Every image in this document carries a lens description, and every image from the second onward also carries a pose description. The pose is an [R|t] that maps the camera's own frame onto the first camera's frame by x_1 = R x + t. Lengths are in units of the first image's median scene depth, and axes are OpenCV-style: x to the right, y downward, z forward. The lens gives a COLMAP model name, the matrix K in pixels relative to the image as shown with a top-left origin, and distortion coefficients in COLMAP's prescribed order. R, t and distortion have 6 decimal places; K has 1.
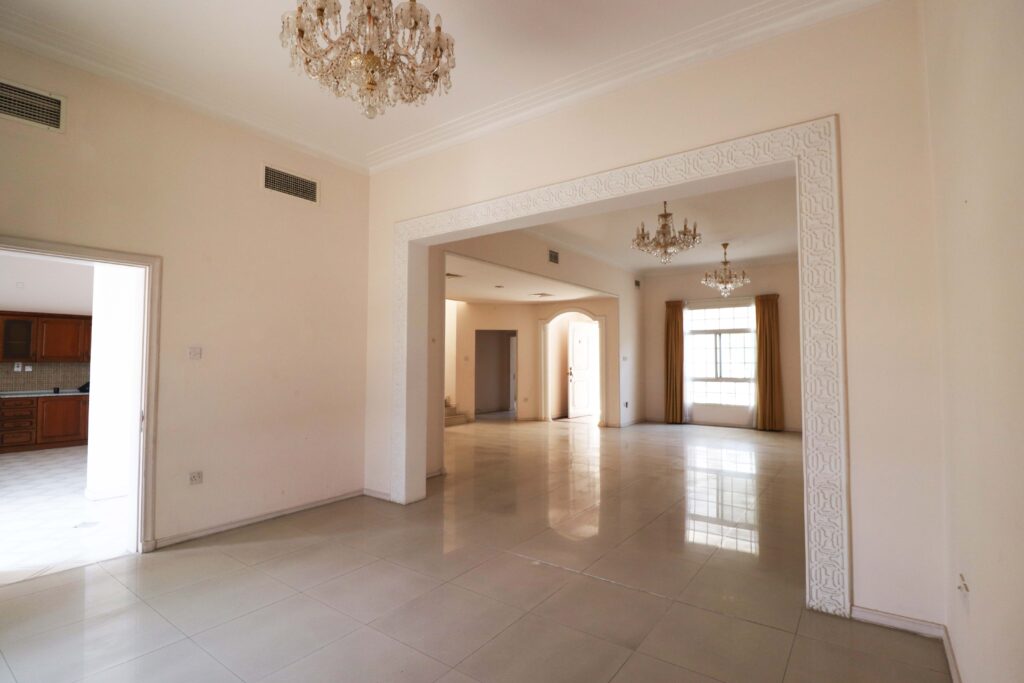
lens RADIAL K [[482.9, 0, 513.2], [0, 482.9, 348.1], [0, 0, 1]] dist [-0.016695, -0.000481]
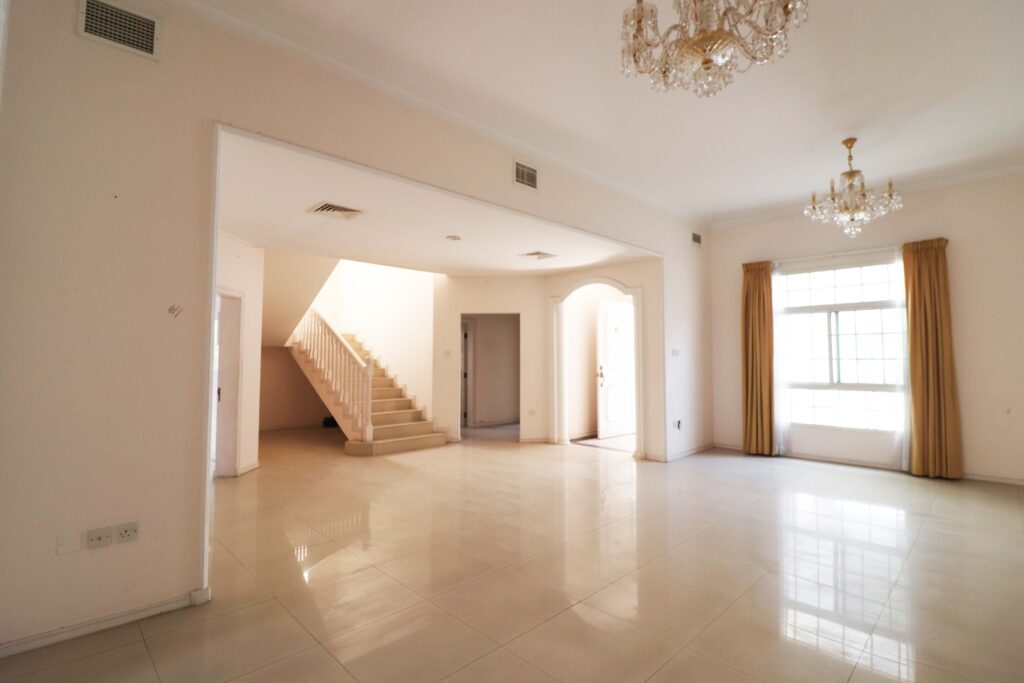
lens RADIAL K [[482.9, 0, 511.9], [0, 482.9, 337.1], [0, 0, 1]] dist [-0.016695, -0.000481]
pose [[0.986144, -0.009365, -0.165627, 0.123704], [0.006621, 0.999832, -0.017111, 0.010676], [0.165759, 0.015777, 0.986040, 0.332918]]
